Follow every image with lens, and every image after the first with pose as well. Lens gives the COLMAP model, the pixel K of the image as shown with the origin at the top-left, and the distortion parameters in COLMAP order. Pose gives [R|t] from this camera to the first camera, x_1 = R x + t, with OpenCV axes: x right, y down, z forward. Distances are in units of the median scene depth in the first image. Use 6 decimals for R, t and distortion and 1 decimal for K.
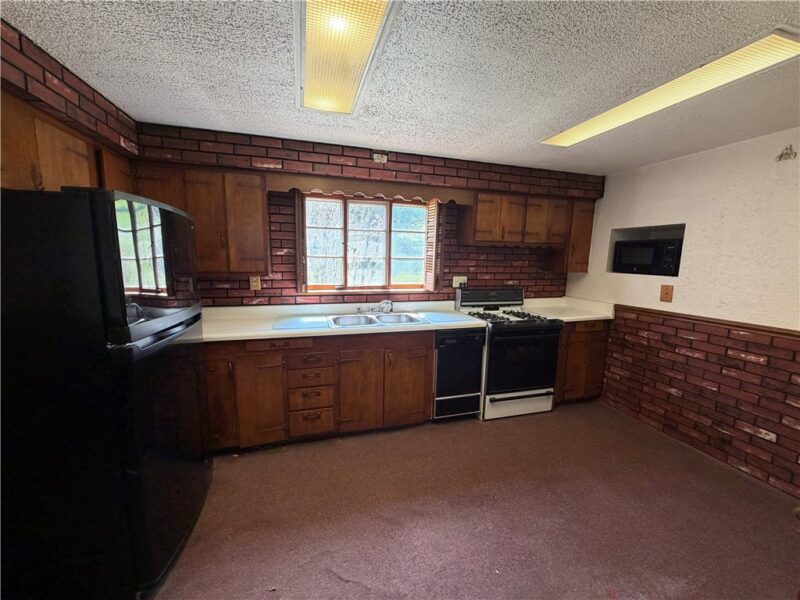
lens RADIAL K [[318.5, 0, 397.9], [0, 318.5, 301.2], [0, 0, 1]] dist [0.000424, -0.000554]
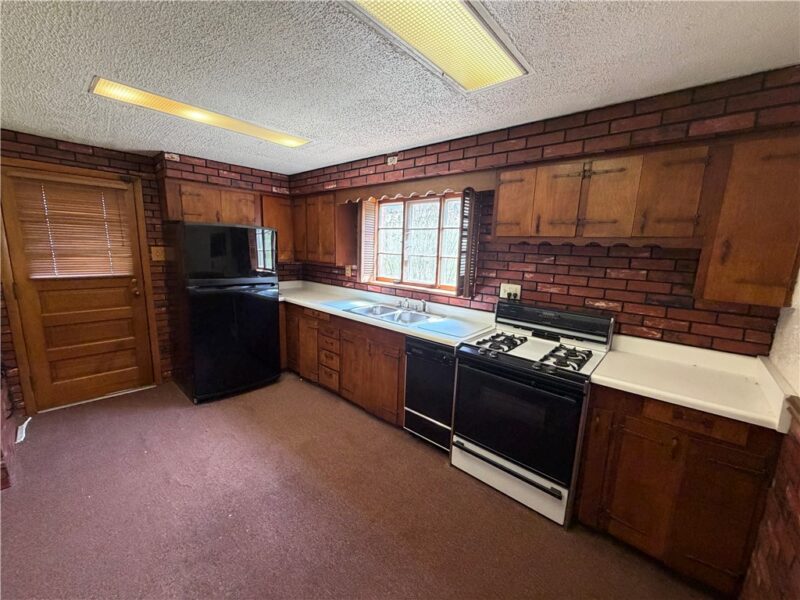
lens RADIAL K [[318.5, 0, 396.8], [0, 318.5, 301.5], [0, 0, 1]] dist [0.000424, -0.000554]
pose [[0.524033, 0.150546, -0.838287, 0.784208], [-0.137254, 0.986317, 0.091330, -0.078270], [0.840566, 0.067198, 0.537526, 0.420468]]
